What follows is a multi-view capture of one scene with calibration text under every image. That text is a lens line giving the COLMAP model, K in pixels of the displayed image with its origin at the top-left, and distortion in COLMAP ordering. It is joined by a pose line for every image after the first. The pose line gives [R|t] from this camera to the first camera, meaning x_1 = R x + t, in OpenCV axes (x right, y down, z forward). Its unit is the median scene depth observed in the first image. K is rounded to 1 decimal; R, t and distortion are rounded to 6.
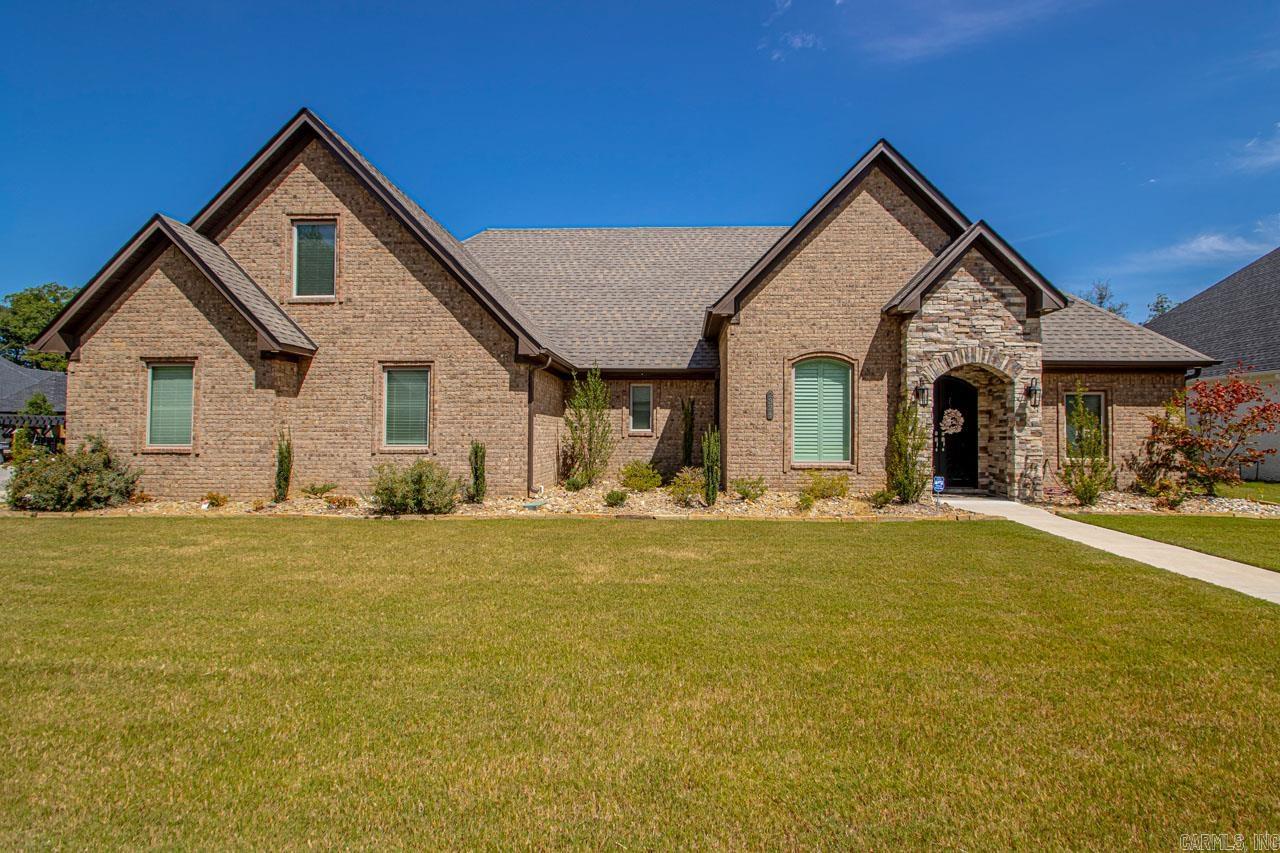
lens RADIAL K [[599.4, 0, 640.6], [0, 599.4, 431.8], [0, 0, 1]] dist [0.005428, -0.009637]
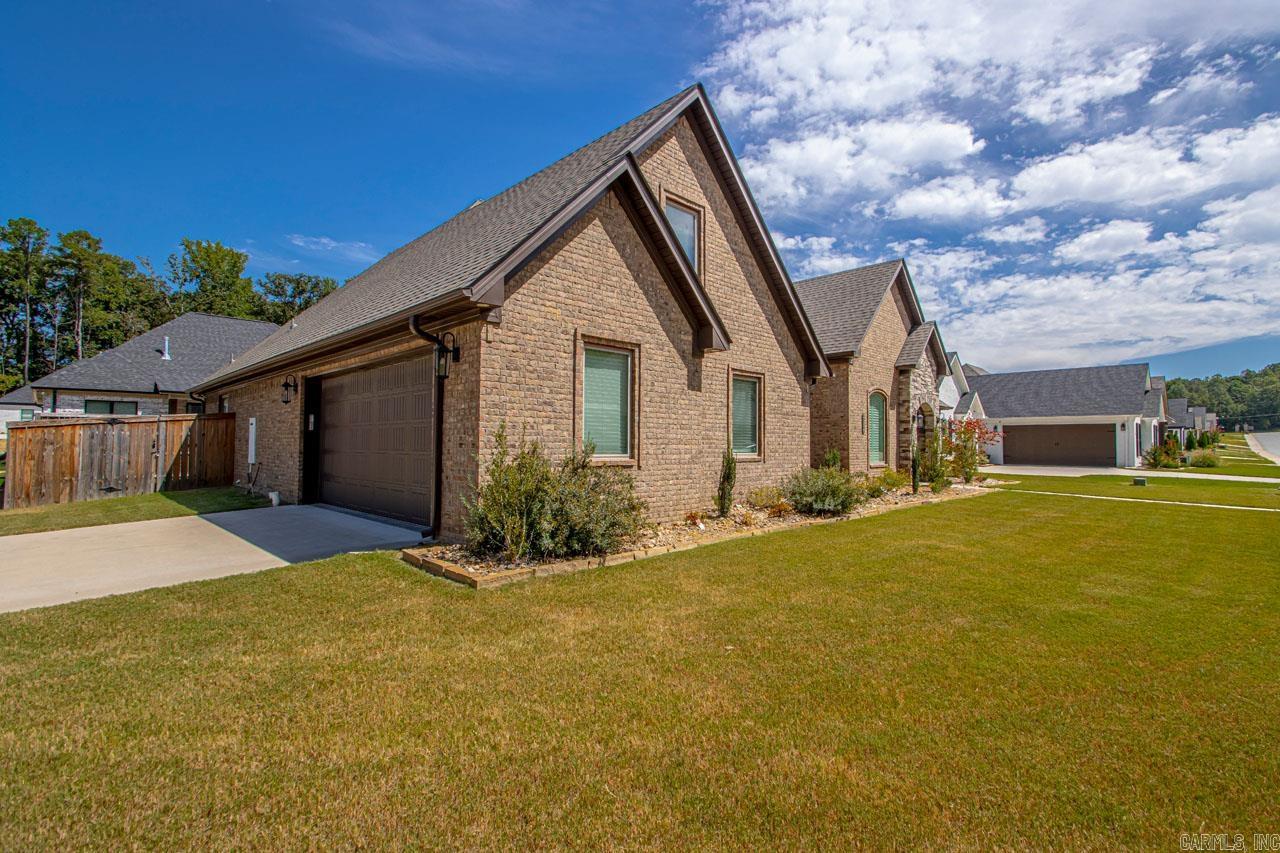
lens RADIAL K [[599.4, 0, 640.8], [0, 599.4, 428.6], [0, 0, 1]] dist [0.005428, -0.009637]
pose [[0.684928, 0.023869, 0.728220, -1.305255], [-0.018318, 0.999711, -0.015539, -0.000710], [-0.728381, -0.002696, 0.685167, 0.449113]]
